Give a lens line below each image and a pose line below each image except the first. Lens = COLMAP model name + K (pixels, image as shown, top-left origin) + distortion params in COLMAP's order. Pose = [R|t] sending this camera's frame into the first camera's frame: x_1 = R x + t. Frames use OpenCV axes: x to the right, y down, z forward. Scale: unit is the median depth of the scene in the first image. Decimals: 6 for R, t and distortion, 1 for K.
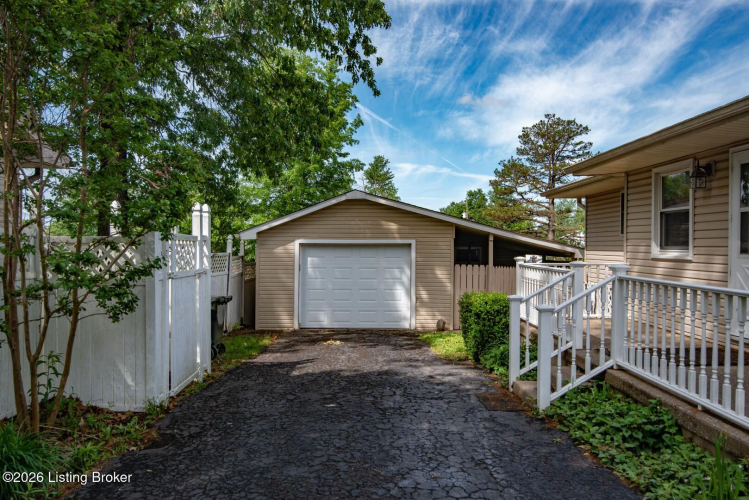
lens RADIAL K [[565.8, 0, 377.2], [0, 565.8, 250.6], [0, 0, 1]] dist [0.002091, 0.007884]
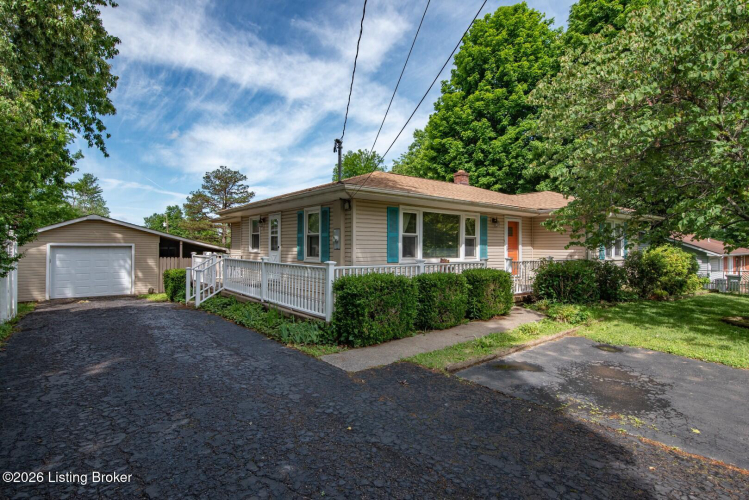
lens RADIAL K [[377.9, 0, 377.9], [0, 377.9, 244.0], [0, 0, 1]] dist [-0.027480, 0.001472]
pose [[0.783529, 0.002323, 0.621350, -0.021241], [0.005256, 0.999932, -0.010366, -0.000602], [-0.621332, 0.011388, 0.783464, -0.134072]]
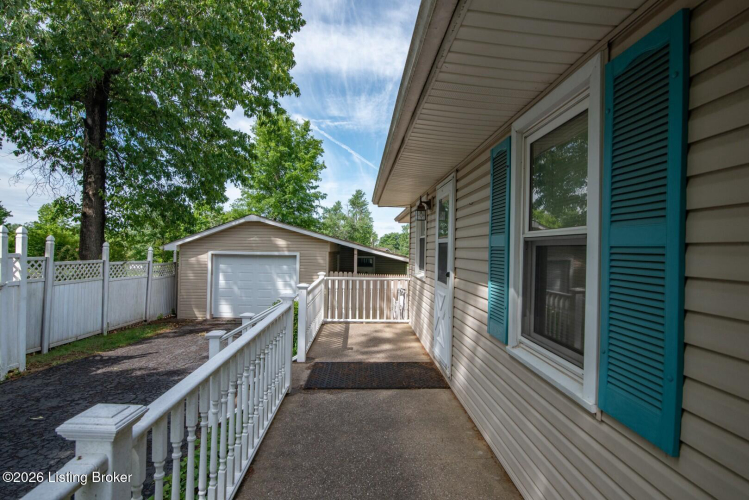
lens RADIAL K [[377.9, 0, 370.7], [0, 377.9, 244.8], [0, 0, 1]] dist [-0.027480, 0.001472]
pose [[0.999766, 0.012903, 0.017373, 0.075458], [-0.012543, 0.999707, -0.020688, -0.007186], [-0.017635, 0.020465, 0.999635, 0.039062]]
